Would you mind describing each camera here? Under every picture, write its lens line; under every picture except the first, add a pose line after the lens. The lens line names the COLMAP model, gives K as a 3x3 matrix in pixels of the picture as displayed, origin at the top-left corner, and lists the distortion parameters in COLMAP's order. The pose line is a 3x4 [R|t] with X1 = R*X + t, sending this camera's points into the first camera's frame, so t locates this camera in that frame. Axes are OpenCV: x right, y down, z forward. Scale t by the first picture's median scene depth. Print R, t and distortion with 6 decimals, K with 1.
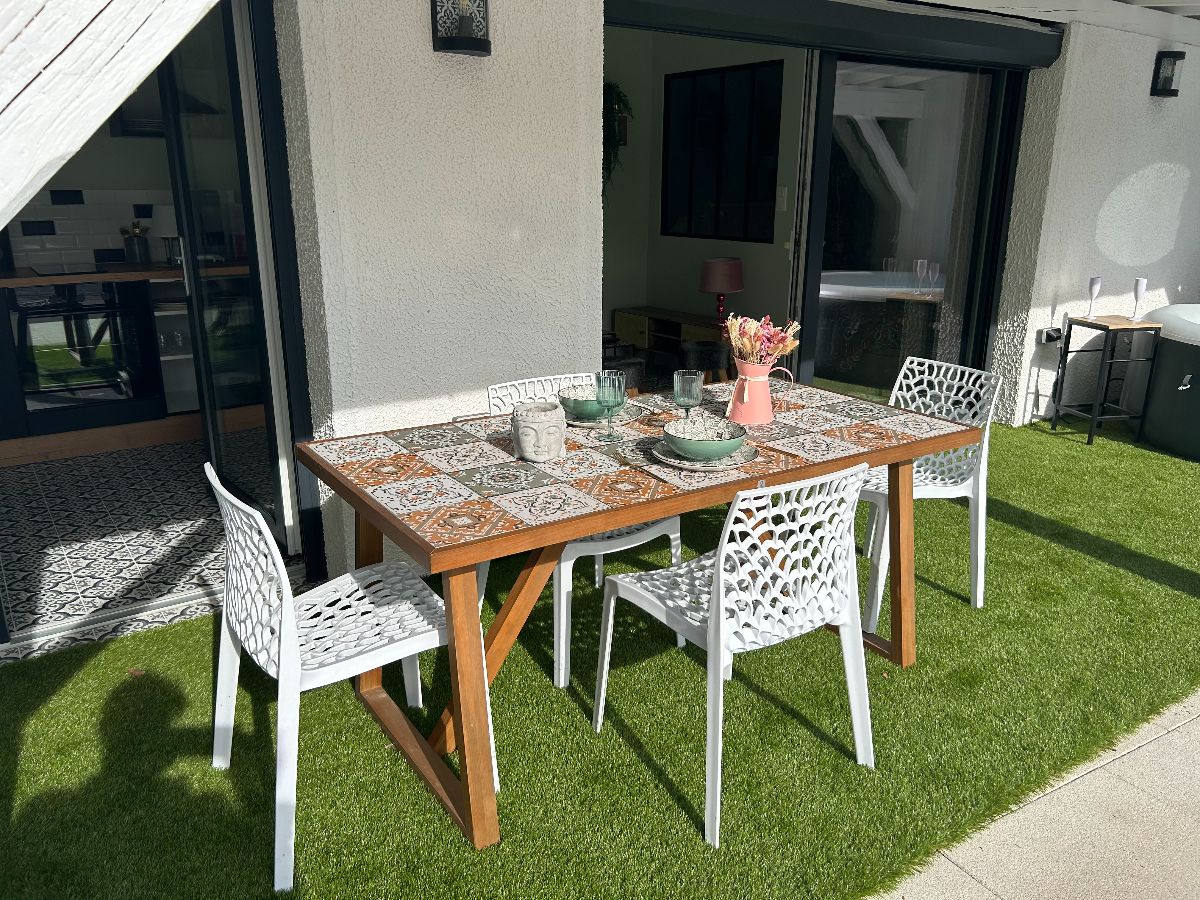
lens RADIAL K [[909.6, 0, 598.1], [0, 909.6, 451.1], [0, 0, 1]] dist [-0.013838, -0.006076]
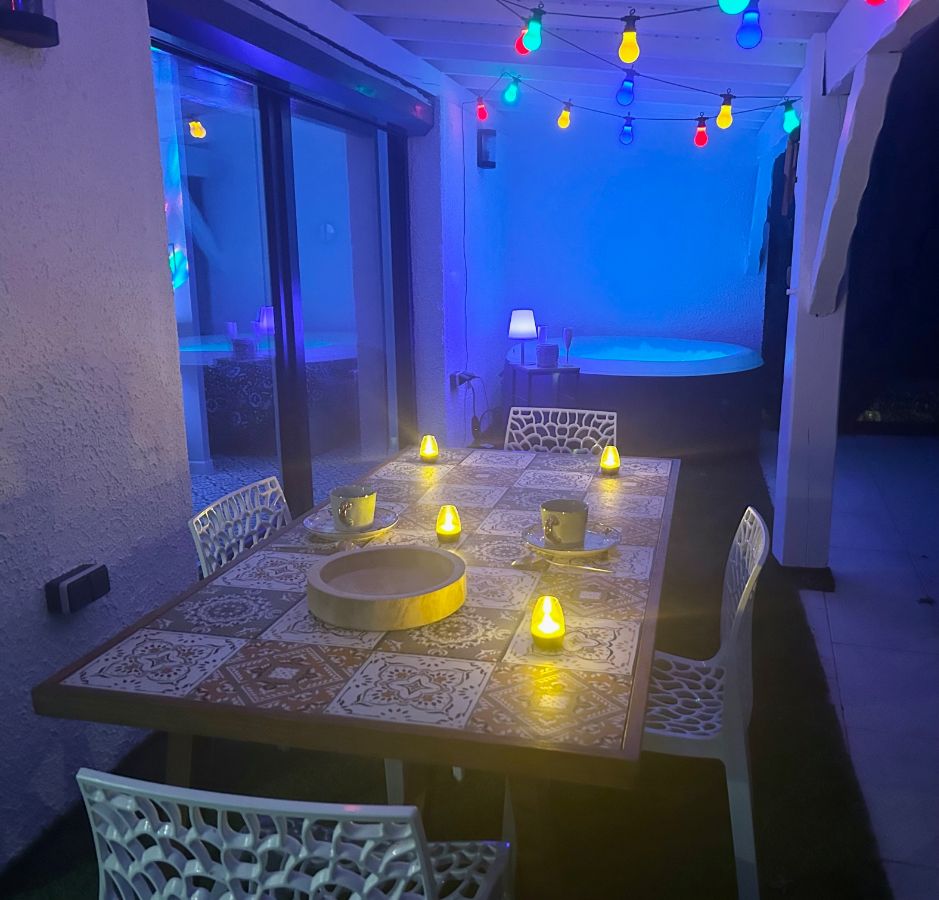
lens RADIAL K [[905.2, 0, 473.0], [0, 905.2, 451.4], [0, 0, 1]] dist [0.009354, 0.000000]
pose [[0.710436, -0.155785, 0.686302, -0.385601], [0.202345, 0.979230, 0.012818, -0.078862], [-0.674045, 0.129764, 0.727203, 0.312543]]
